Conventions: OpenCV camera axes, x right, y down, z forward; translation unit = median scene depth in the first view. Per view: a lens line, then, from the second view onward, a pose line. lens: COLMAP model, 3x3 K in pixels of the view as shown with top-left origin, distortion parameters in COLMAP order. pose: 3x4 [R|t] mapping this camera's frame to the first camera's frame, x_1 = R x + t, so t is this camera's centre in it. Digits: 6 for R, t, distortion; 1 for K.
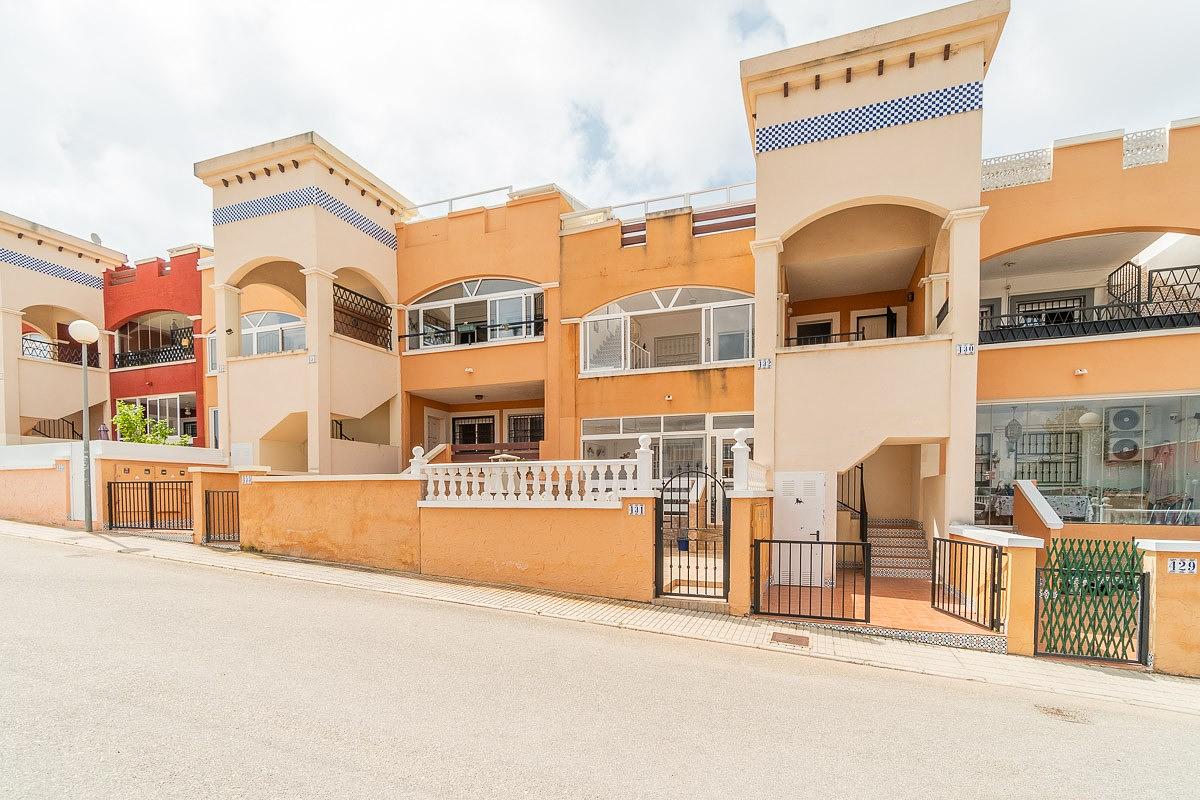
lens RADIAL K [[542.9, 0, 603.9], [0, 542.9, 508.2], [0, 0, 1]] dist [-0.000422, -0.000045]
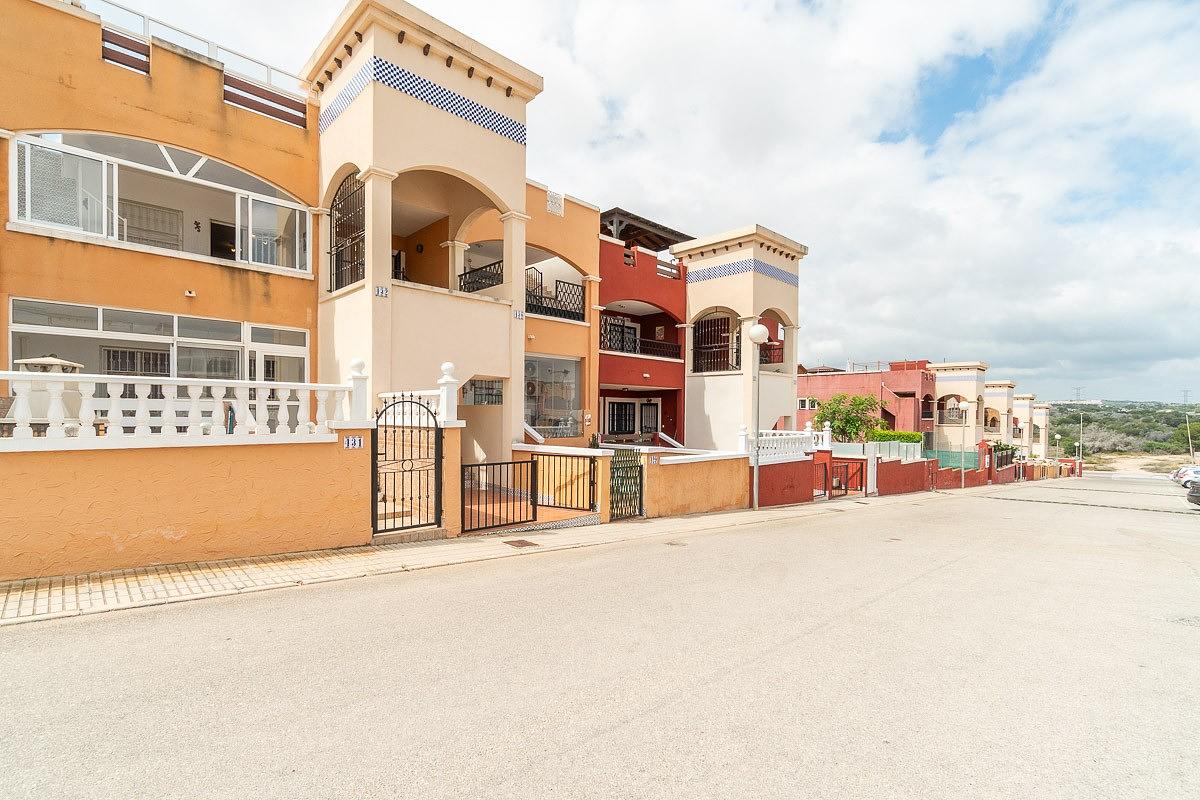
lens RADIAL K [[554.3, 0, 604.0], [0, 554.3, 418.3], [0, 0, 1]] dist [-0.003002, -0.000478]
pose [[0.429235, -0.003671, 0.903185, -0.489725], [0.015684, 0.999871, -0.003389, -0.022756], [-0.903057, 0.015620, 0.429238, 0.206290]]
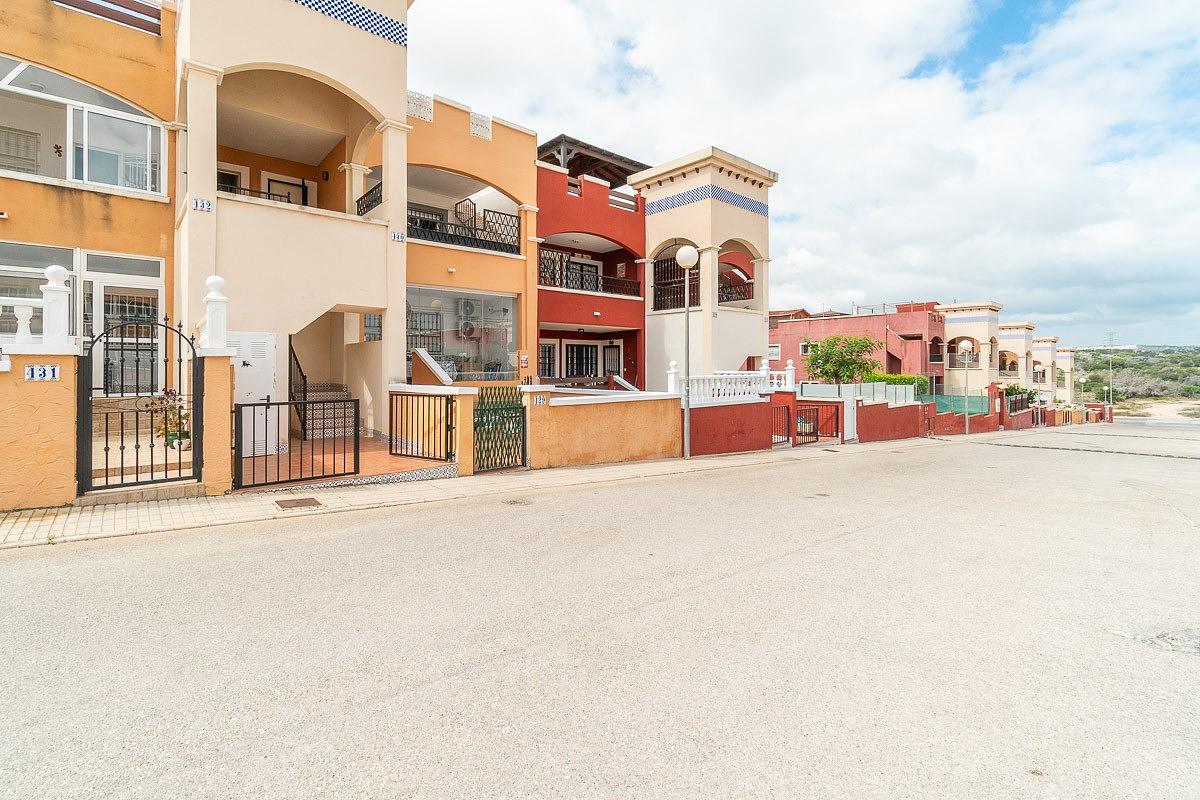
lens RADIAL K [[543.9, 0, 595.5], [0, 543.9, 358.4], [0, 0, 1]] dist [-0.001723, -0.000211]
pose [[0.474136, 0.008555, 0.880410, -0.178093], [0.028086, 0.999297, -0.024835, 0.017887], [-0.880003, 0.036502, 0.473563, 0.055204]]
